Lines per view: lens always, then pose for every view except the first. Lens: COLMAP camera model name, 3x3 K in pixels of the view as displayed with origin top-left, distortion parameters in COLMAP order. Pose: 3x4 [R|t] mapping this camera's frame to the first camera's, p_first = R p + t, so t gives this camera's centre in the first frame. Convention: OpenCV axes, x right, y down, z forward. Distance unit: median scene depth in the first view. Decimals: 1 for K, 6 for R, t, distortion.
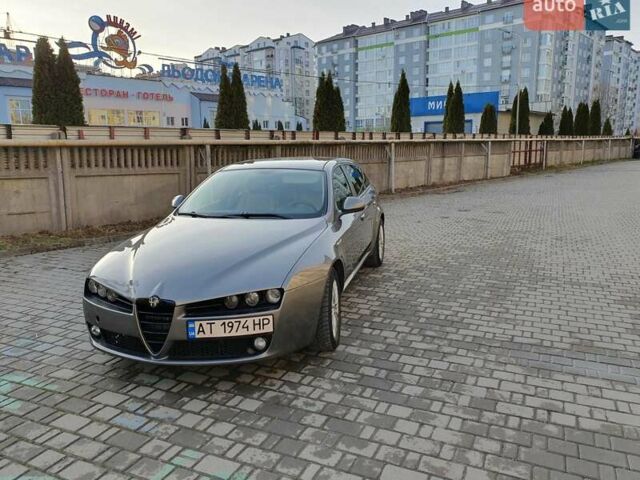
lens RADIAL K [[497.5, 0, 320.5], [0, 497.5, 225.6], [0, 0, 1]] dist [0.034196, -0.021391]
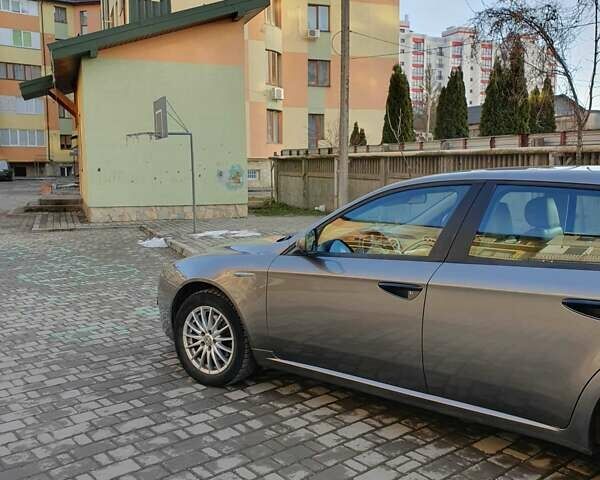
lens RADIAL K [[623.2, 0, 311.9], [0, 623.2, 234.3], [0, 0, 1]] dist [0.011491, 0.000000]
pose [[-0.415970, 0.116113, -0.901935, 0.385531], [-0.135882, 0.972744, 0.187898, -0.099753], [0.899169, 0.200716, -0.388855, 0.669440]]
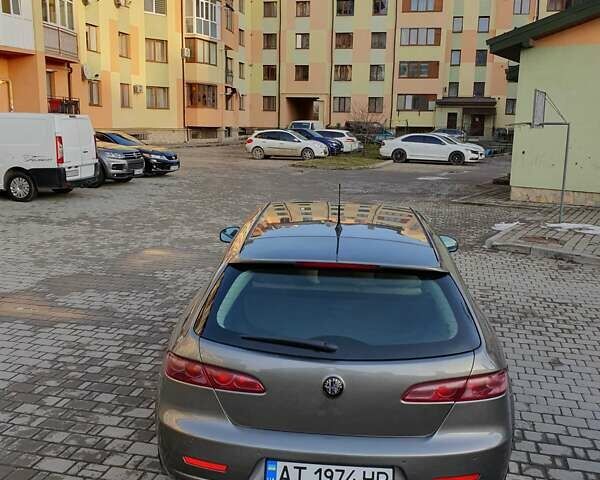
lens RADIAL K [[623.2, 0, 310.6], [0, 623.2, 239.1], [0, 0, 1]] dist [0.011491, 0.000000]
pose [[-0.979015, 0.027764, -0.201890, 0.081481], [-0.043637, 0.939138, 0.340758, -0.224462], [0.199064, 0.342417, -0.918218, 1.080560]]
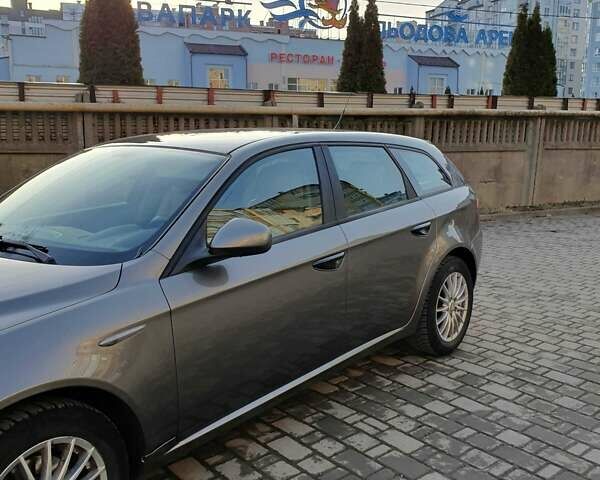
lens RADIAL K [[623.2, 0, 316.0], [0, 623.2, 237.5], [0, 0, 1]] dist [0.011491, 0.000000]
pose [[0.916941, 0.087728, -0.389259, 0.169656], [-0.079383, 0.996138, 0.037505, -0.034860], [0.391046, -0.003489, 0.920365, 0.279556]]
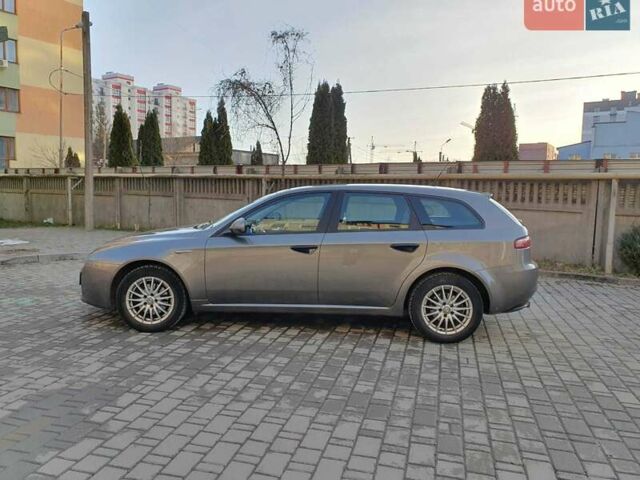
lens RADIAL K [[497.5, 0, 313.7], [0, 497.5, 230.6], [0, 0, 1]] dist [0.034196, -0.021391]
pose [[0.172121, 0.097095, -0.980279, 0.552272], [-0.173582, 0.982548, 0.066841, -0.064620], [0.969661, 0.158654, 0.185972, 0.494897]]
